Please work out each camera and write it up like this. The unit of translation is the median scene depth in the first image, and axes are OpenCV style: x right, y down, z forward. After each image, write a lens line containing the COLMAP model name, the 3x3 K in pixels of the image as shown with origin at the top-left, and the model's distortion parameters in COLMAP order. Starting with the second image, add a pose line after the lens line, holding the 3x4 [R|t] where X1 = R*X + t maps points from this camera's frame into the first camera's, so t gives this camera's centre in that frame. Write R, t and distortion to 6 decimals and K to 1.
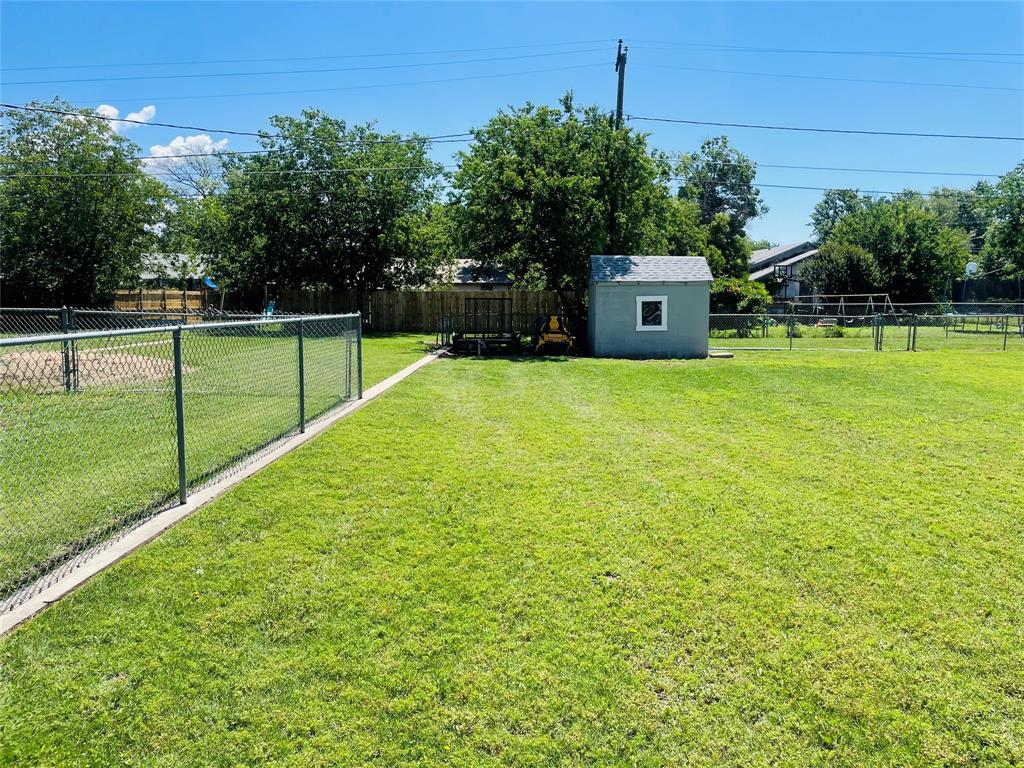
lens RADIAL K [[790.9, 0, 504.4], [0, 790.9, 372.0], [0, 0, 1]] dist [0.096382, -0.131929]
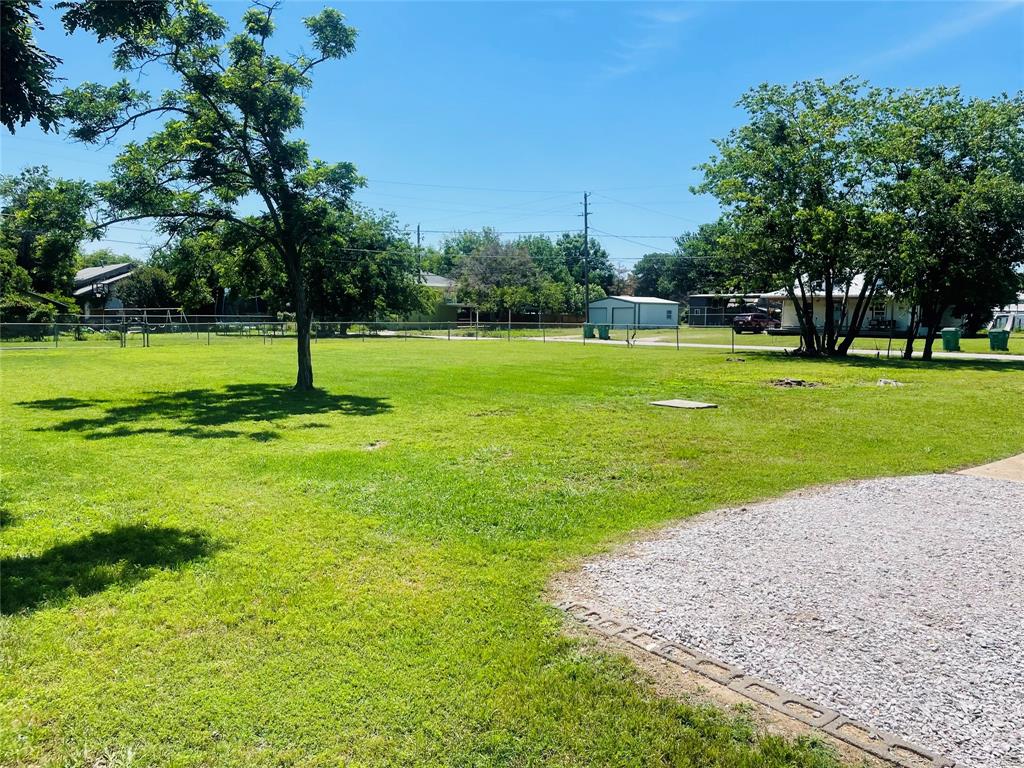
lens RADIAL K [[790.9, 0, 504.4], [0, 790.9, 372.0], [0, 0, 1]] dist [0.096382, -0.131929]
pose [[0.757842, -0.050313, 0.650495, 0.019611], [0.059247, 0.998210, 0.008183, 0.027779], [-0.649742, 0.032338, 0.759467, -0.334348]]
